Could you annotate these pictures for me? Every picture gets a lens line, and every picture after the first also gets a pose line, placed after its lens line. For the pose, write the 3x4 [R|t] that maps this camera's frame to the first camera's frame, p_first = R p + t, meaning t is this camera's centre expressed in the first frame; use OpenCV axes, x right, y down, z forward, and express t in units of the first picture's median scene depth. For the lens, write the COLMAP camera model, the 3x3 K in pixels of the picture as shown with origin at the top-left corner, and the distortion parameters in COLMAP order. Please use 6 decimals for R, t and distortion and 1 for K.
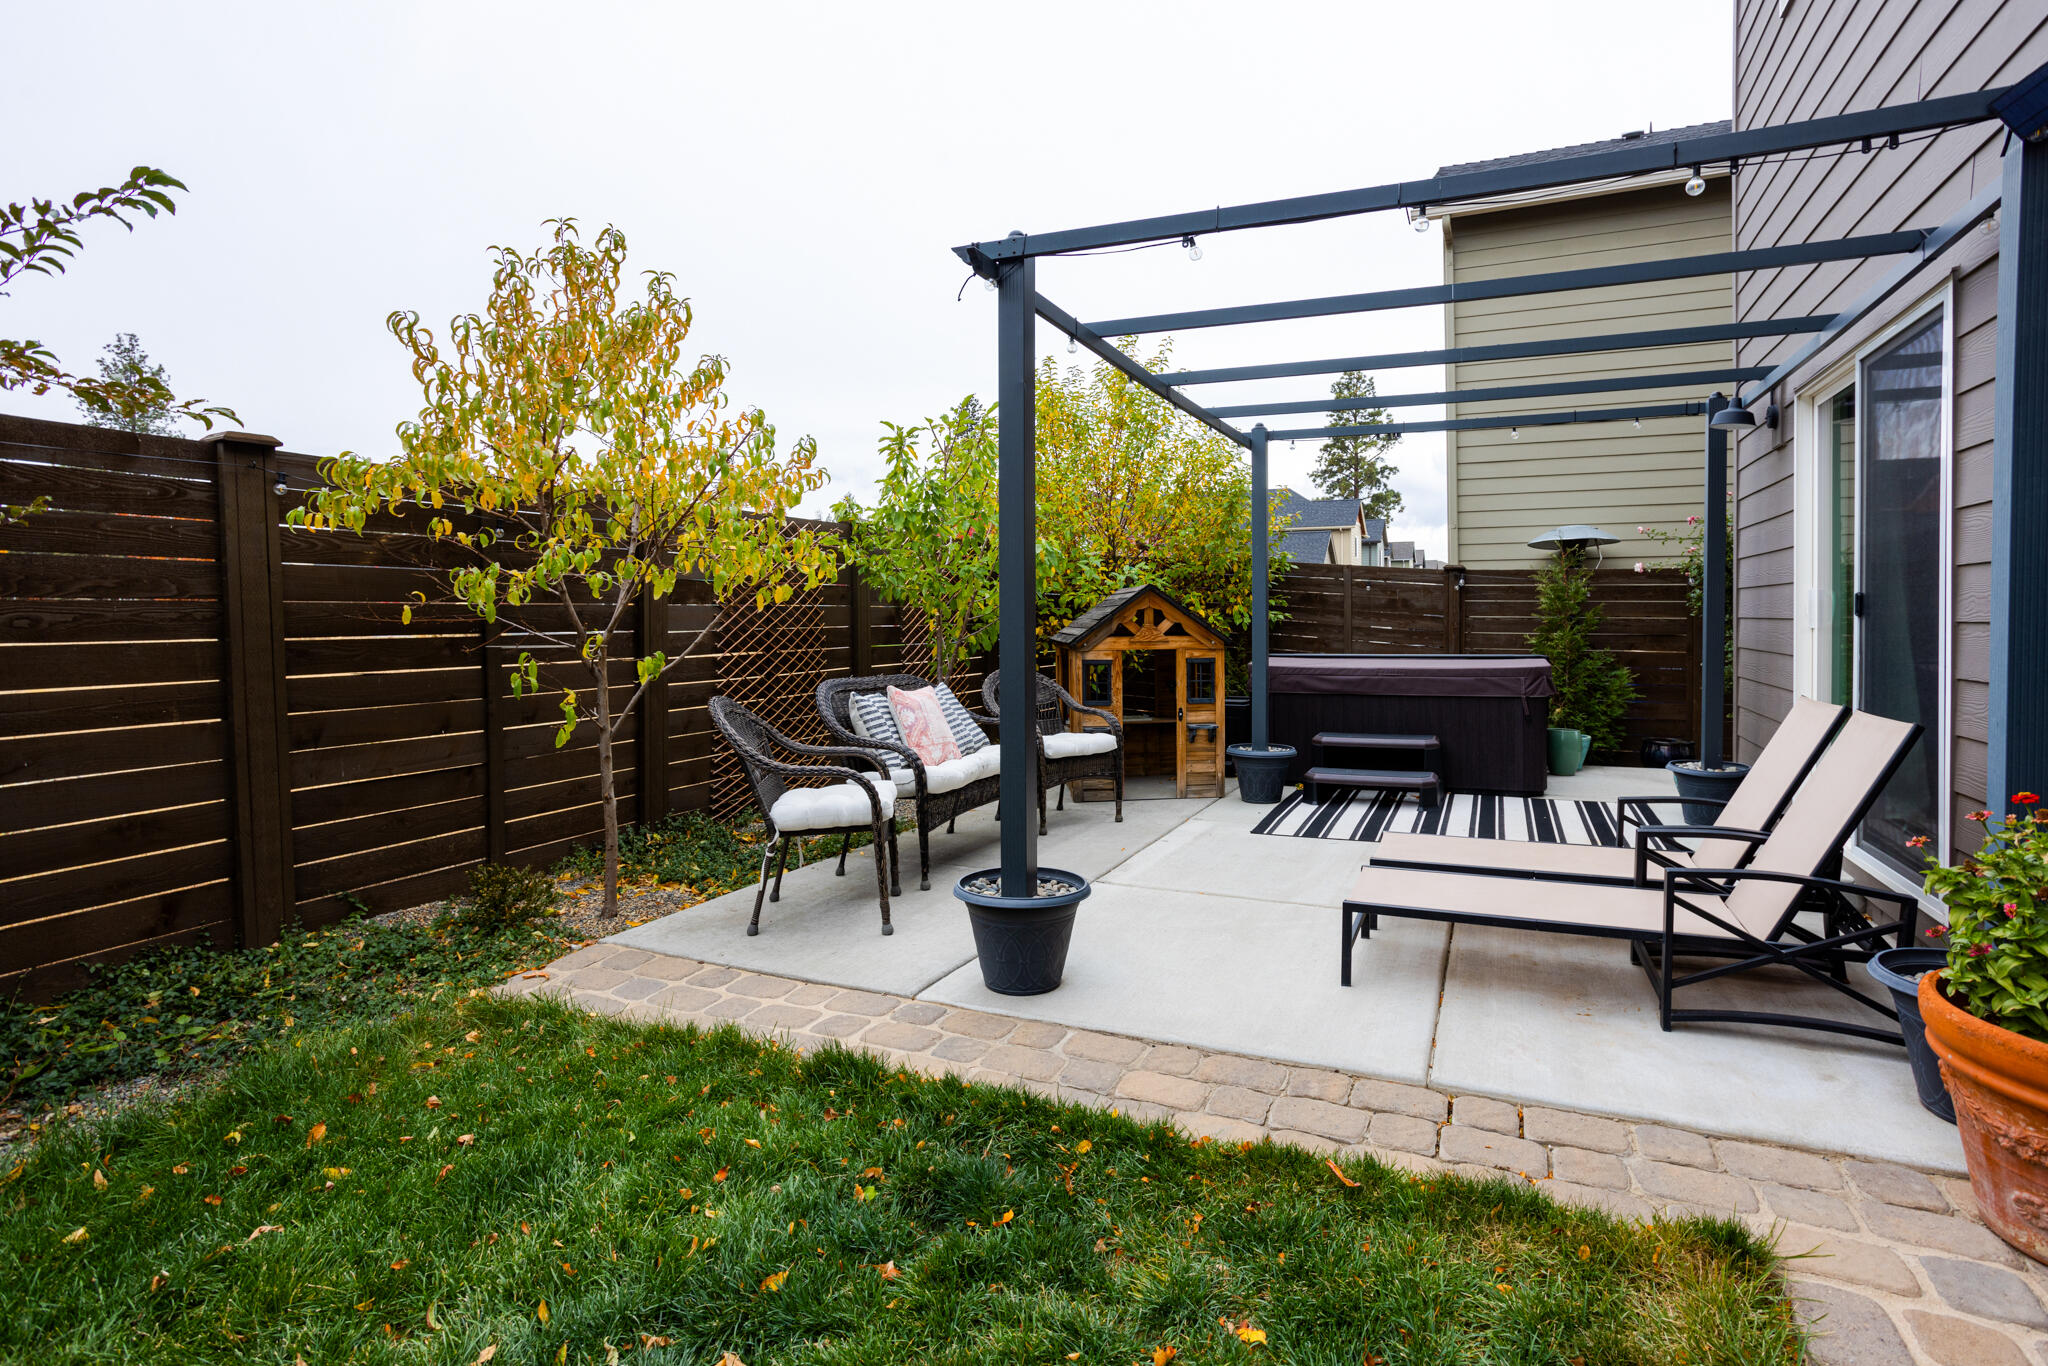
lens RADIAL K [[970.0, 0, 1031.6], [0, 970.0, 676.3], [0, 0, 1]] dist [-0.041386, 0.048170]
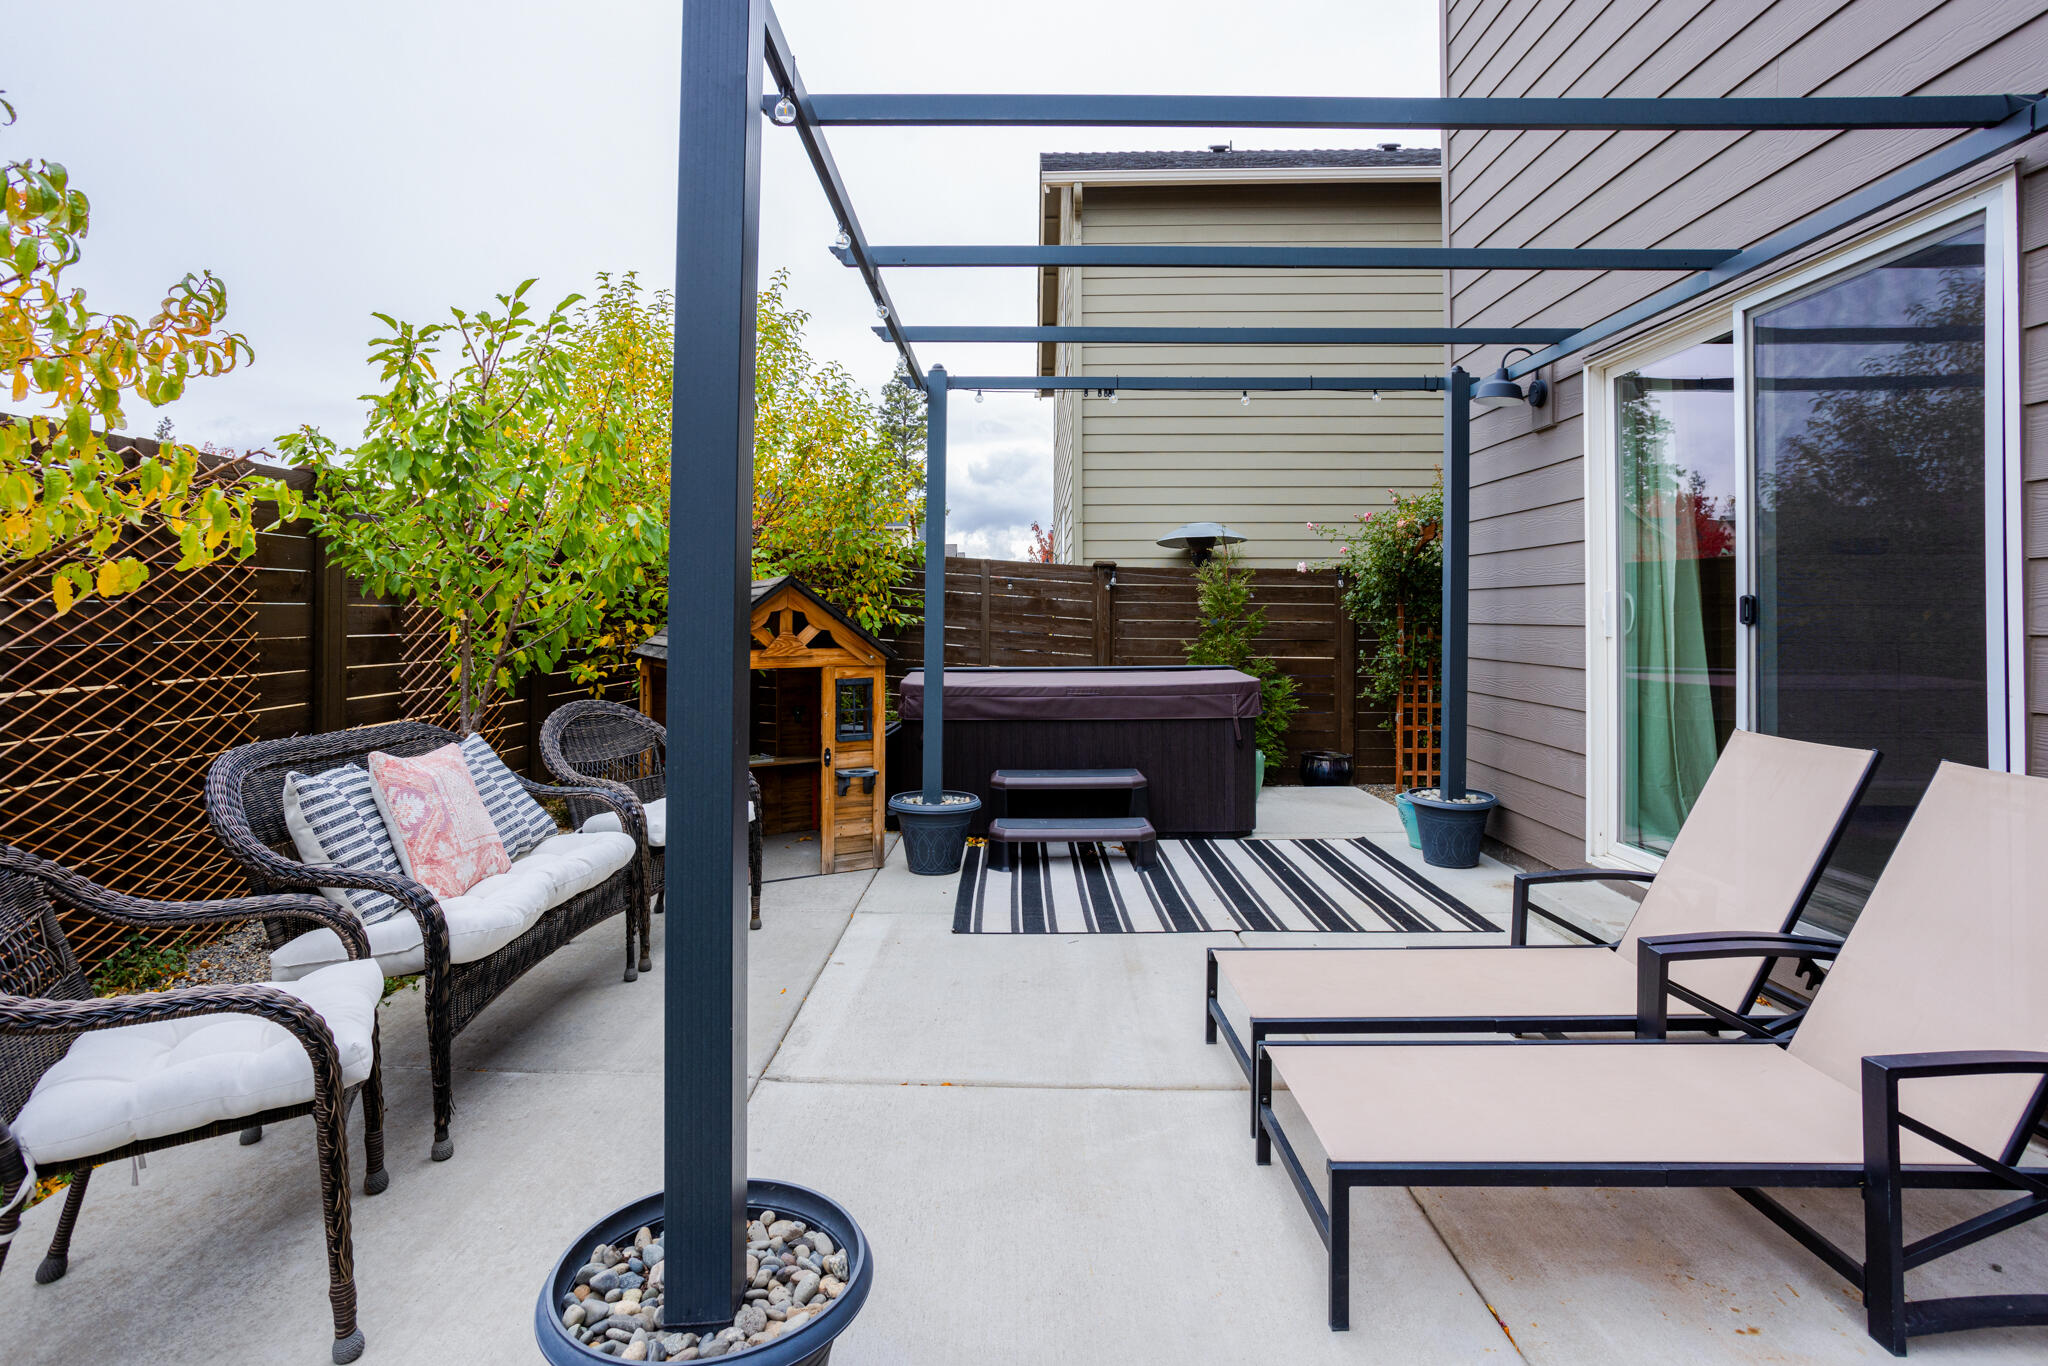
lens RADIAL K [[1158.0, 0, 1027.4], [0, 1158.0, 584.7], [0, 0, 1]] dist [-0.079122, 0.071926]
pose [[0.932375, 0.012459, 0.361278, -0.024240], [0.020612, 0.995948, -0.087540, -0.013264], [-0.360905, 0.089066, 0.928340, 0.179364]]
